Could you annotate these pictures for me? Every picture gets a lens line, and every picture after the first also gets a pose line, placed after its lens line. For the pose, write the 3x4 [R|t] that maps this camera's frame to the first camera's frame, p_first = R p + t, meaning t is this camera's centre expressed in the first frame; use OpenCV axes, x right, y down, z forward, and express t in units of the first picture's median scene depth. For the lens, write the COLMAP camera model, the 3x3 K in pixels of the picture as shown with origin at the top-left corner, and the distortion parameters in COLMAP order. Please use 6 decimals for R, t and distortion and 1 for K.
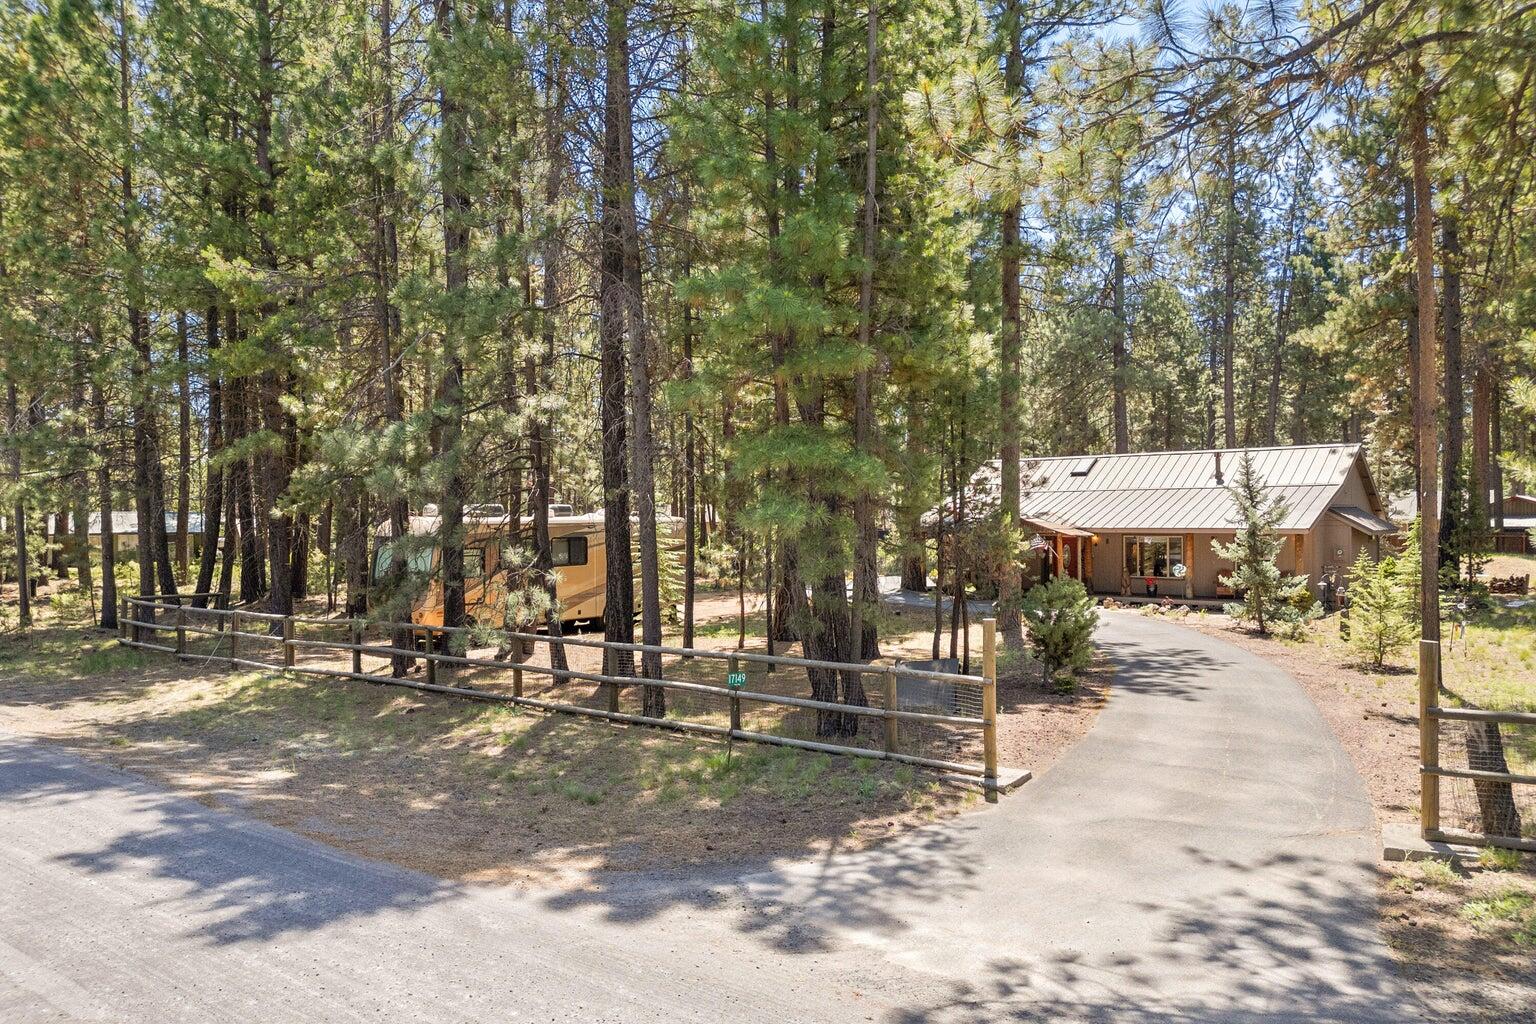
lens RADIAL K [[1152.6, 0, 780.3], [0, 1152.6, 508.1], [0, 0, 1]] dist [0.051460, -0.010398]
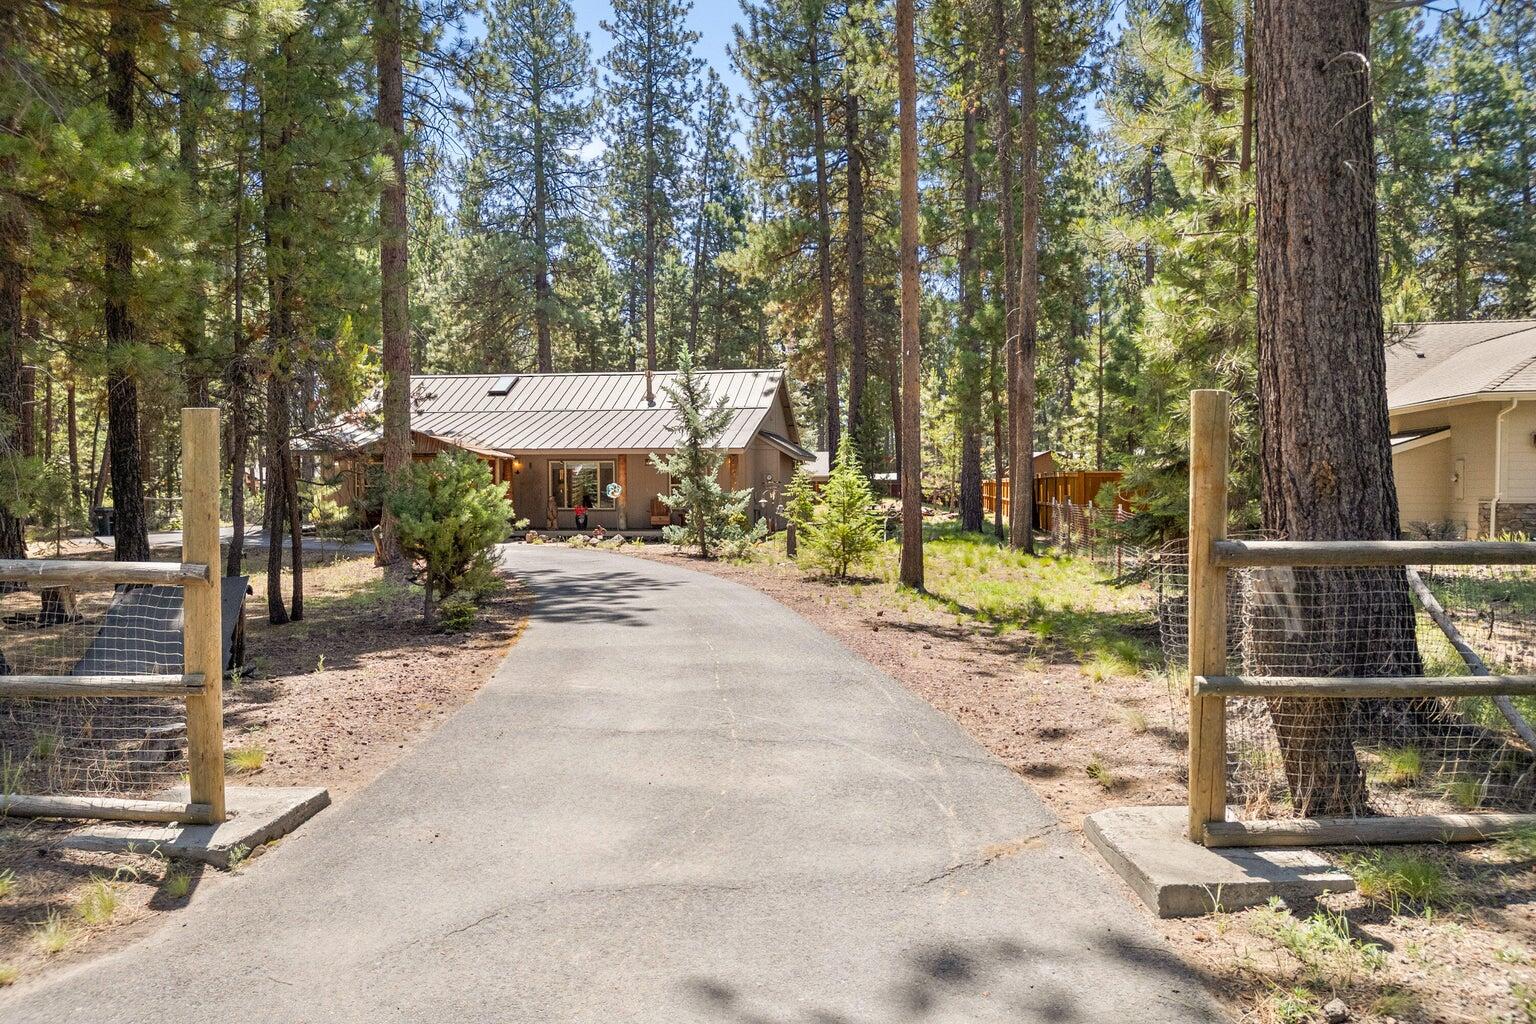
lens RADIAL K [[1152.6, 0, 780.3], [0, 1152.6, 508.1], [0, 0, 1]] dist [0.051460, -0.010398]
pose [[0.884814, -0.019894, 0.465520, 0.055634], [0.005942, 0.999489, 0.031419, 0.037872], [-0.465907, -0.025034, 0.884479, 0.184427]]
